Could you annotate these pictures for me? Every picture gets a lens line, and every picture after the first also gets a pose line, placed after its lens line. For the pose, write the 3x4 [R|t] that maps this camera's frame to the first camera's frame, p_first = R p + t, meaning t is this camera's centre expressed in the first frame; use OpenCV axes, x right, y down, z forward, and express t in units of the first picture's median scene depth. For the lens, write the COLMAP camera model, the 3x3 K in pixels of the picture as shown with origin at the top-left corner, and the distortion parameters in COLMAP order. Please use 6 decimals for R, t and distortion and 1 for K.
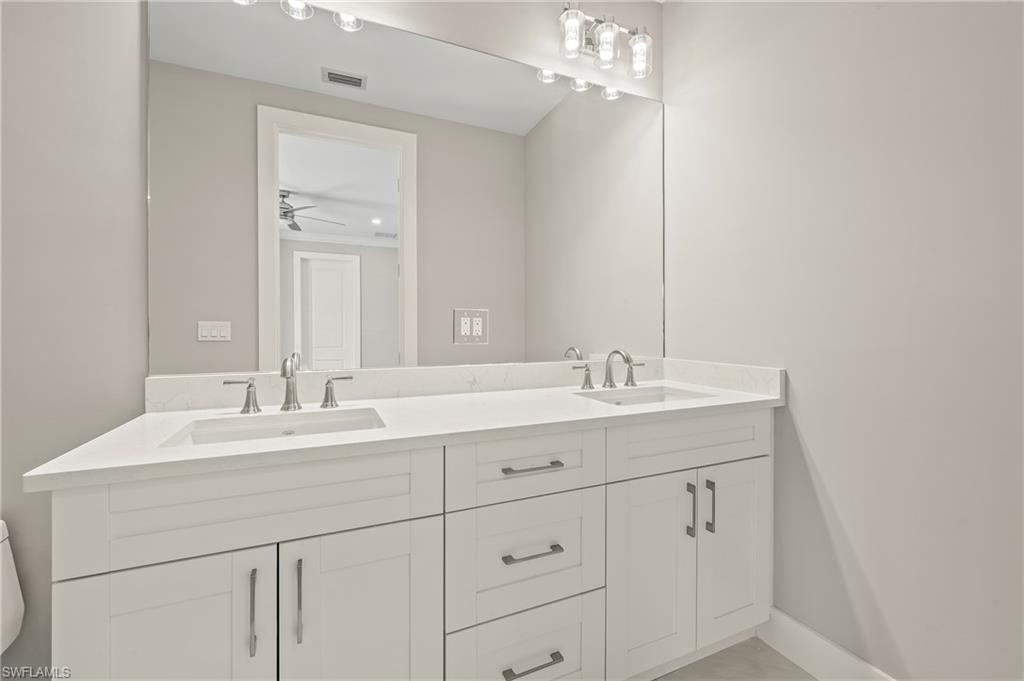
lens RADIAL K [[433.1, 0, 512.0], [0, 433.1, 340.5], [0, 0, 1]] dist [-0.001489, -0.000104]
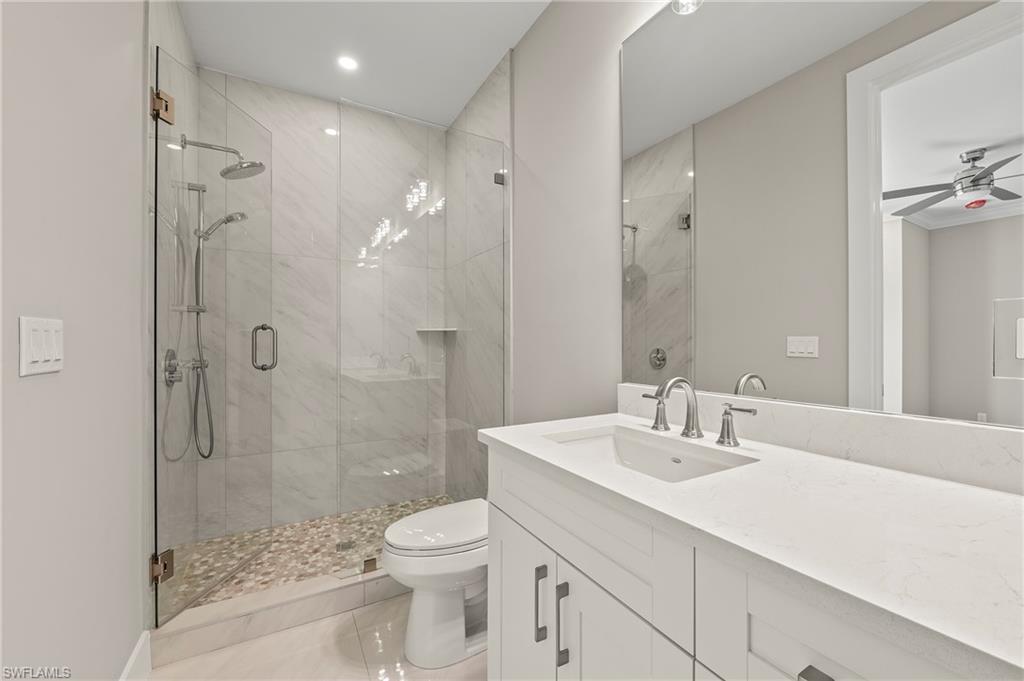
lens RADIAL K [[433.1, 0, 512.0], [0, 433.1, 340.5], [0, 0, 1]] dist [-0.001489, -0.000104]
pose [[0.094524, -0.006152, -0.995504, 0.319142], [-0.029142, 0.999535, -0.008944, -0.015673], [0.995096, 0.029856, 0.094300, 0.535956]]
